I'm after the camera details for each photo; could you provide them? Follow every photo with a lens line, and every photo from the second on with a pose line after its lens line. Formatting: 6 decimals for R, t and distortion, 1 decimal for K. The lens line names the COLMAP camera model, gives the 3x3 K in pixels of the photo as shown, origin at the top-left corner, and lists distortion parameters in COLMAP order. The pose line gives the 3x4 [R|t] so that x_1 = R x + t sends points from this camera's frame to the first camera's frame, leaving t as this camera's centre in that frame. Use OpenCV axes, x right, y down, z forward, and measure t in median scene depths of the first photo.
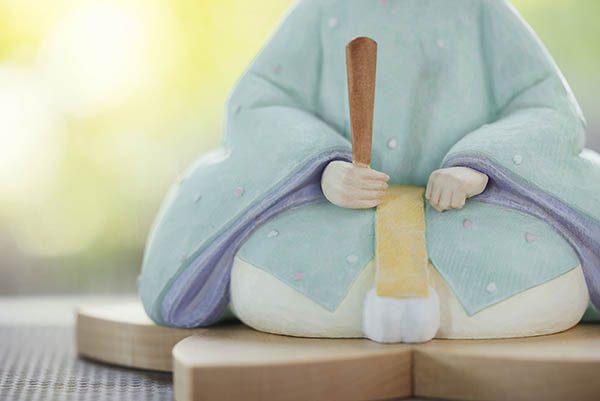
lens RADIAL K [[4482.6, 0, 300.0], [0, 4482.6, 200.5], [0, 0, 1]] dist [0.767999, 26.767719]
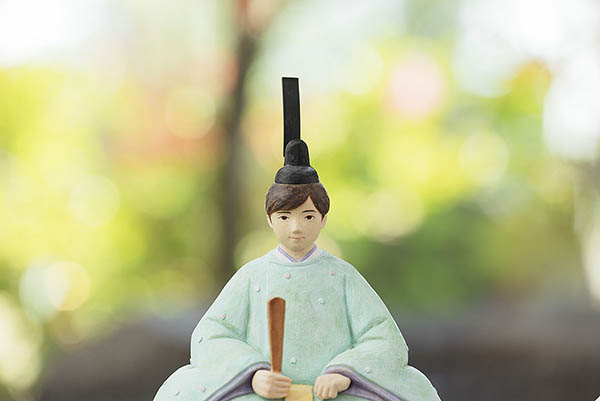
lens RADIAL K [[4482.6, 0, 300.0], [0, 4482.6, 200.5], [0, 0, 1]] dist [0.767999, 26.767719]
pose [[0.999621, -0.002638, 0.027405, -0.023443], [0.003954, 0.998836, -0.048079, 0.008712], [-0.027246, 0.048169, 0.998468, -0.695382]]
